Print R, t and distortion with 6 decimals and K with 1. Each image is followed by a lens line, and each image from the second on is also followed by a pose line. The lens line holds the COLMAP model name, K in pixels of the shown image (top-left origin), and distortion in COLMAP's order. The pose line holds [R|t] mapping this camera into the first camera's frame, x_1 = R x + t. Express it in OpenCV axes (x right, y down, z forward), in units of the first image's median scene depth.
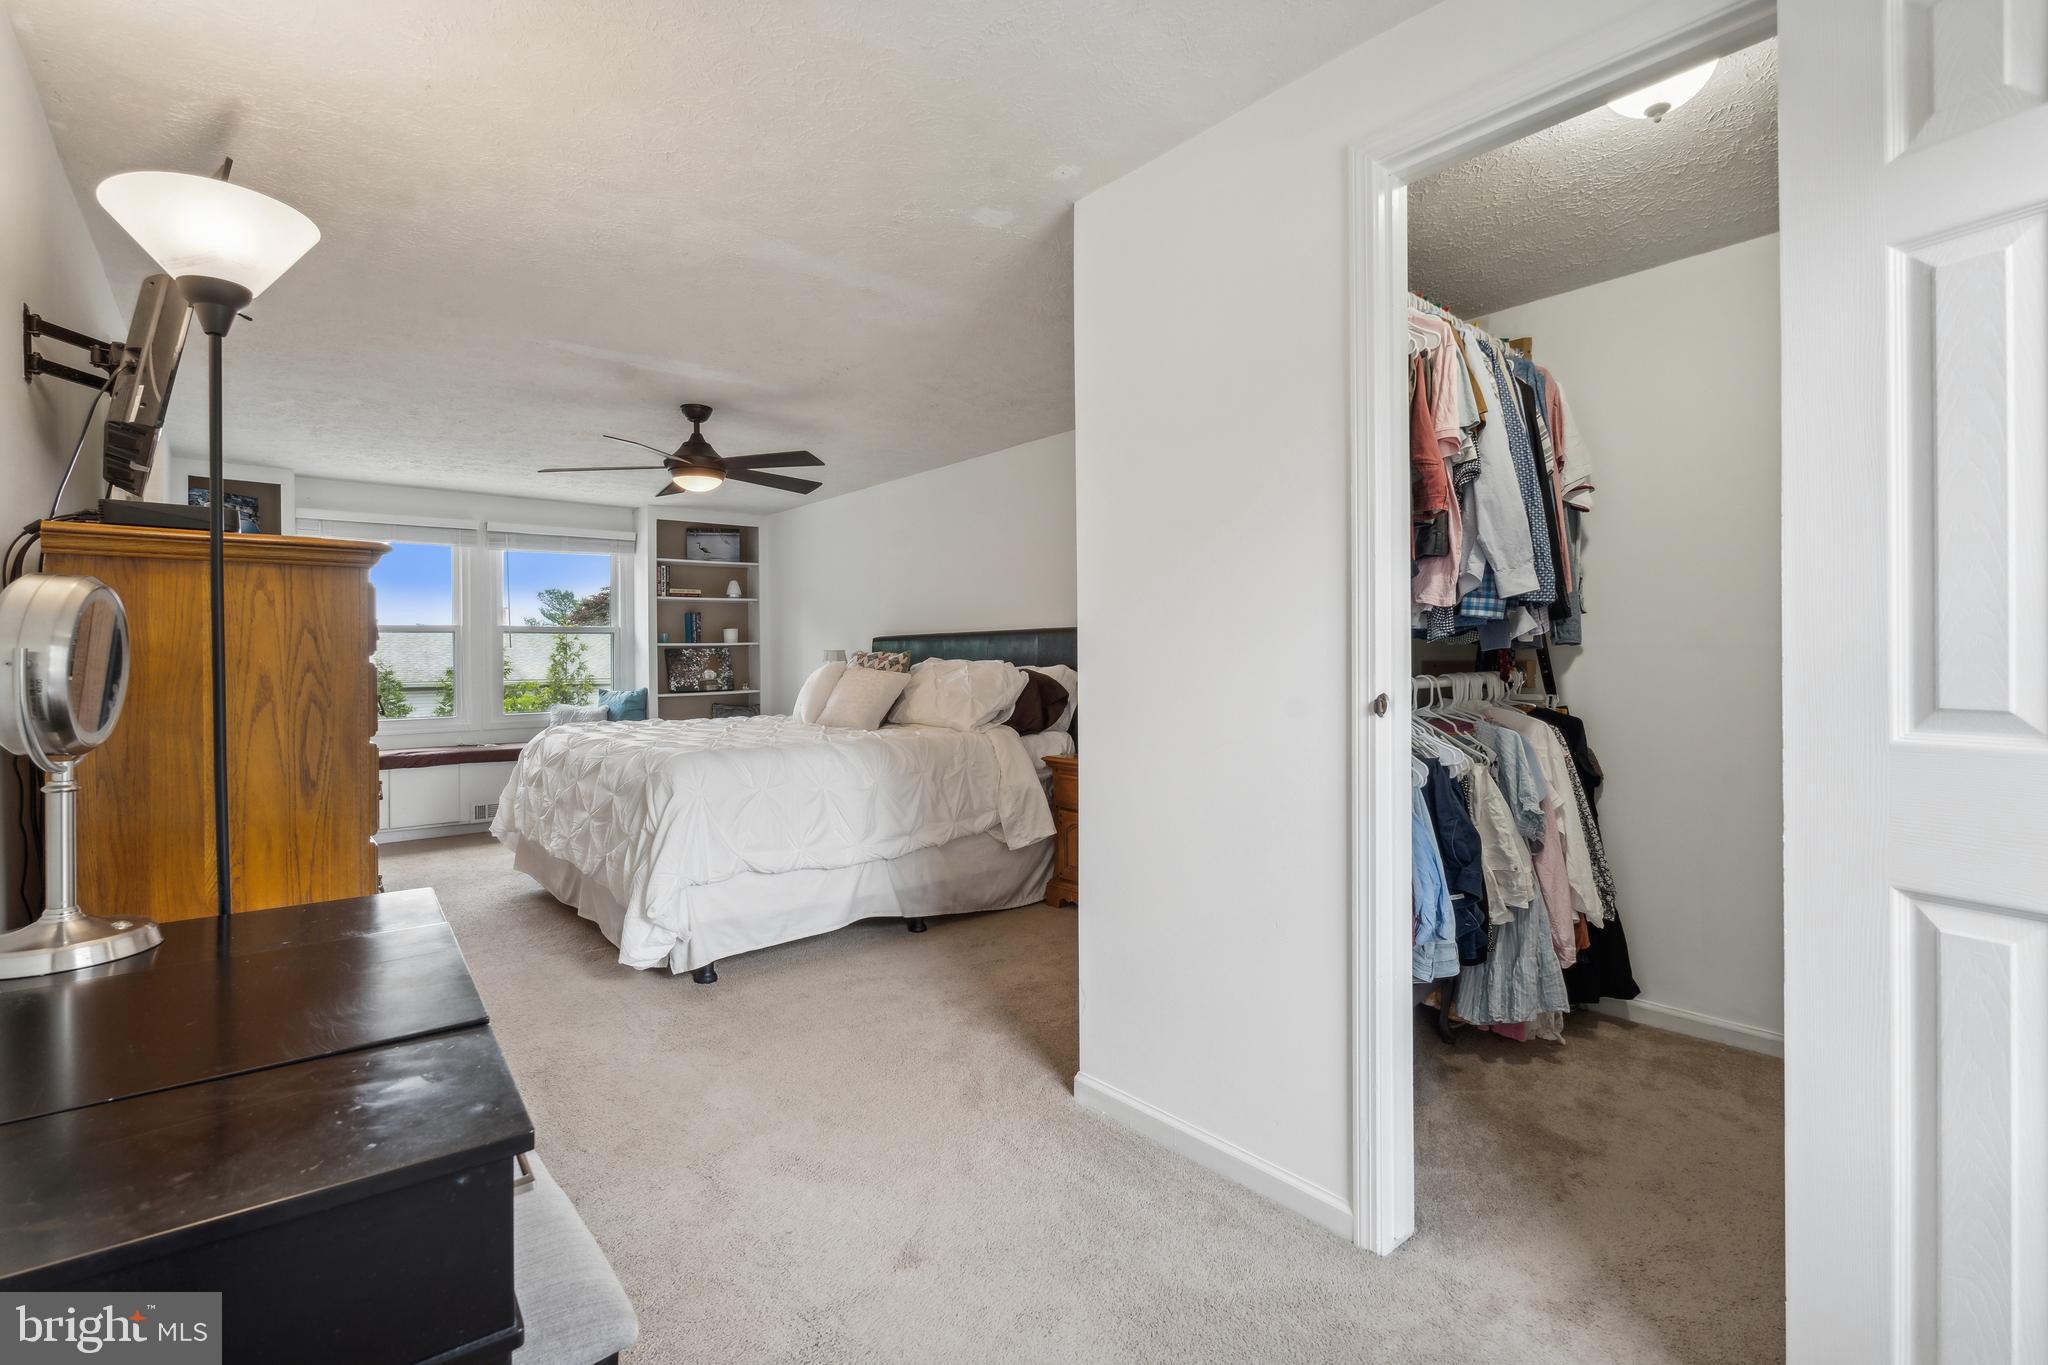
lens RADIAL K [[926.4, 0, 1026.3], [0, 926.4, 670.2], [0, 0, 1]] dist [-0.007522, 0.001020]
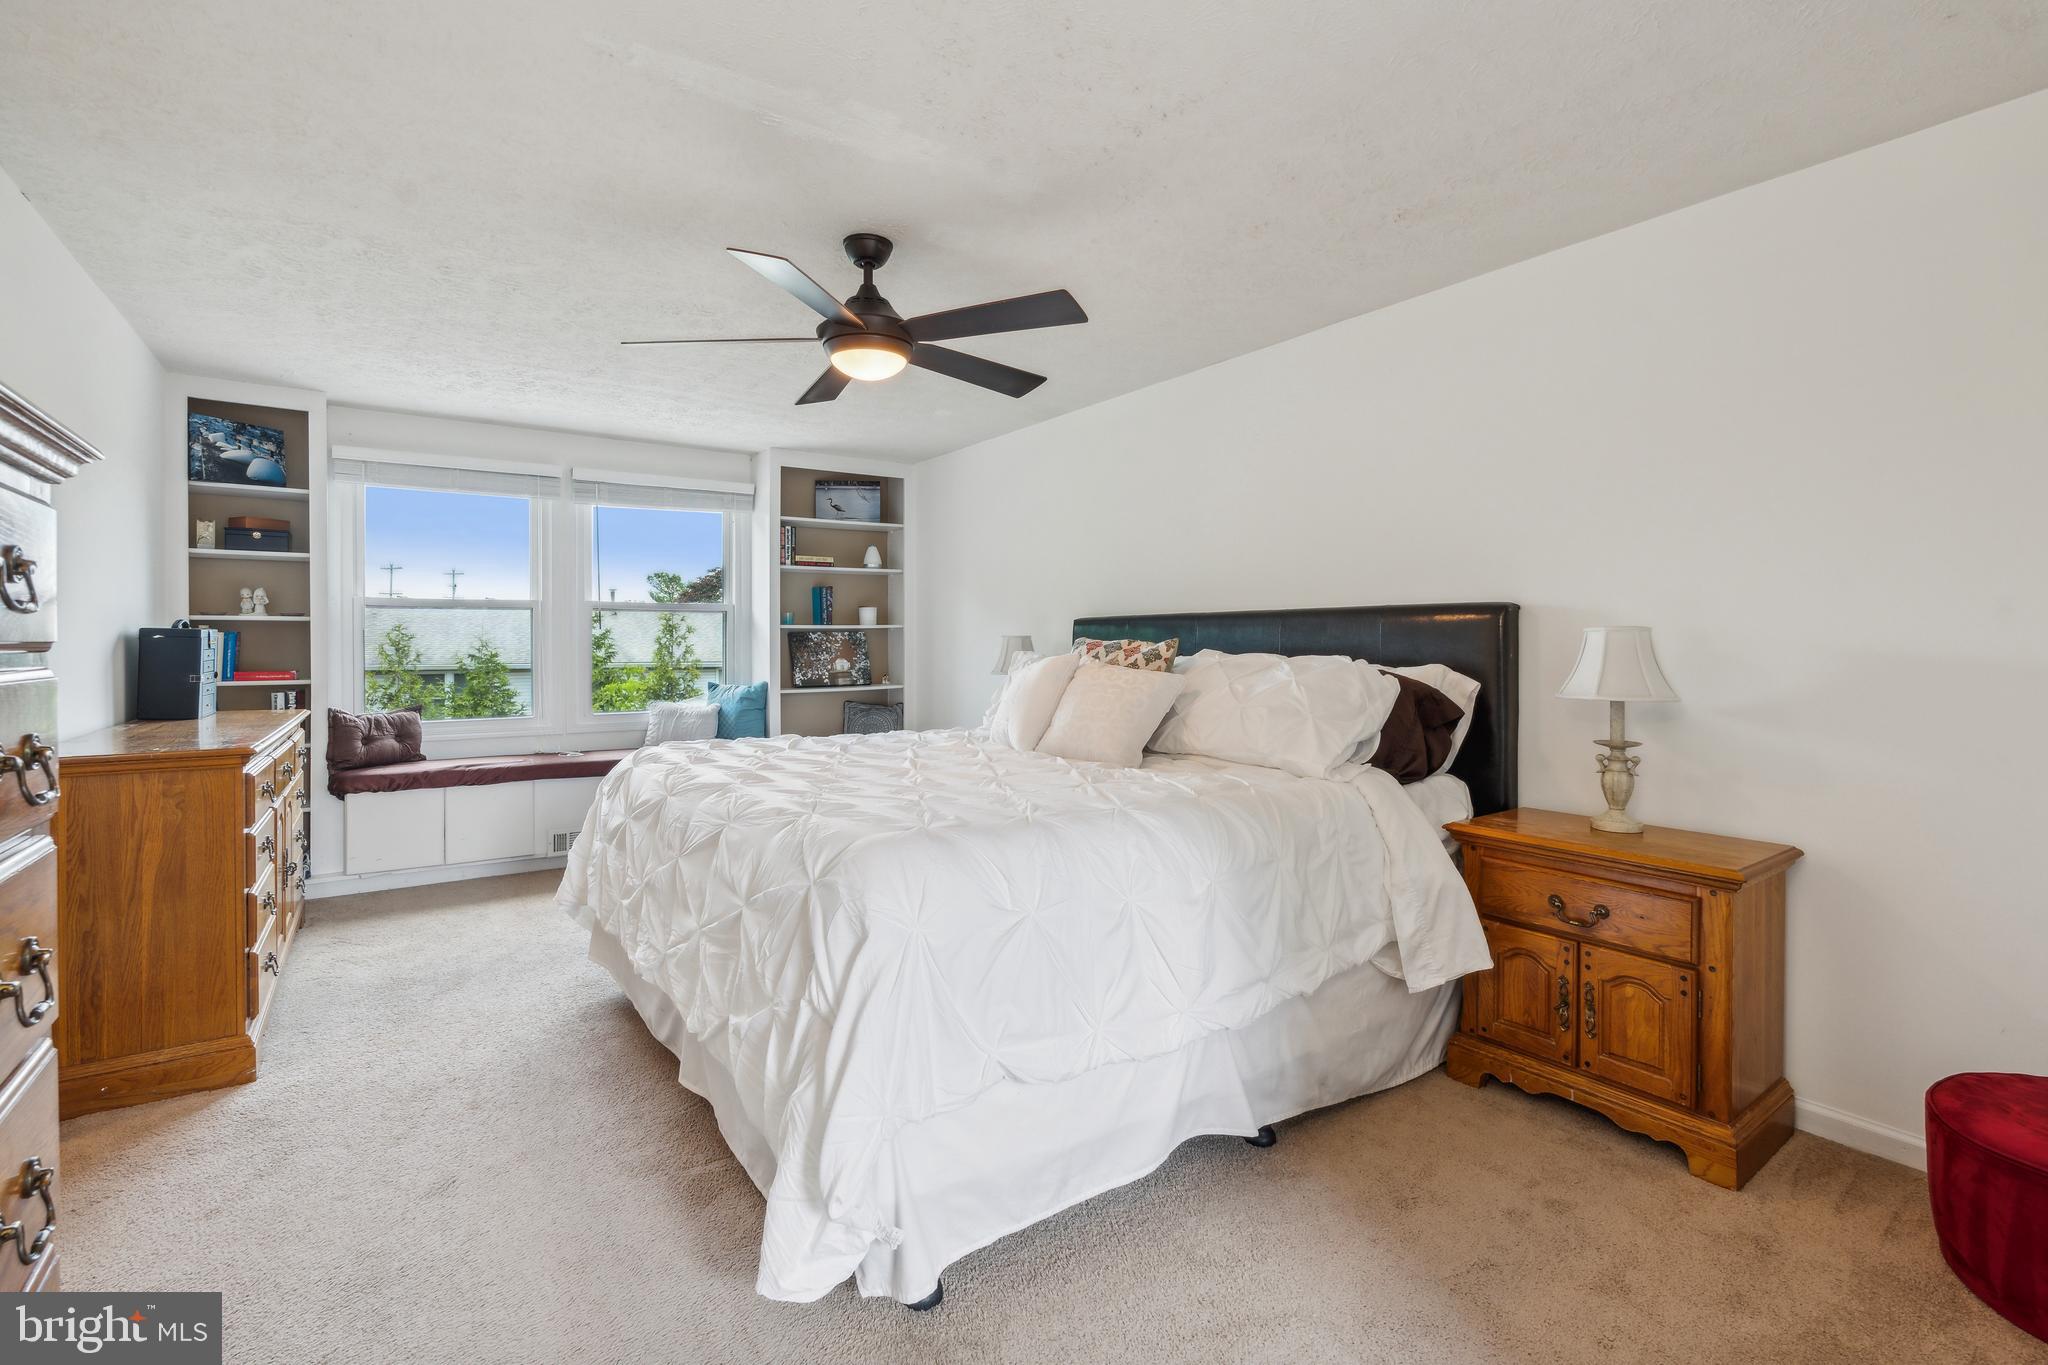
lens RADIAL K [[926.4, 0, 1022.9], [0, 926.4, 670.7], [0, 0, 1]] dist [-0.007522, 0.001020]
pose [[0.994831, 0.013017, -0.100703, -0.173898], [-0.011413, 0.999799, 0.016483, -0.008528], [0.100898, -0.015248, 0.994780, 0.362900]]
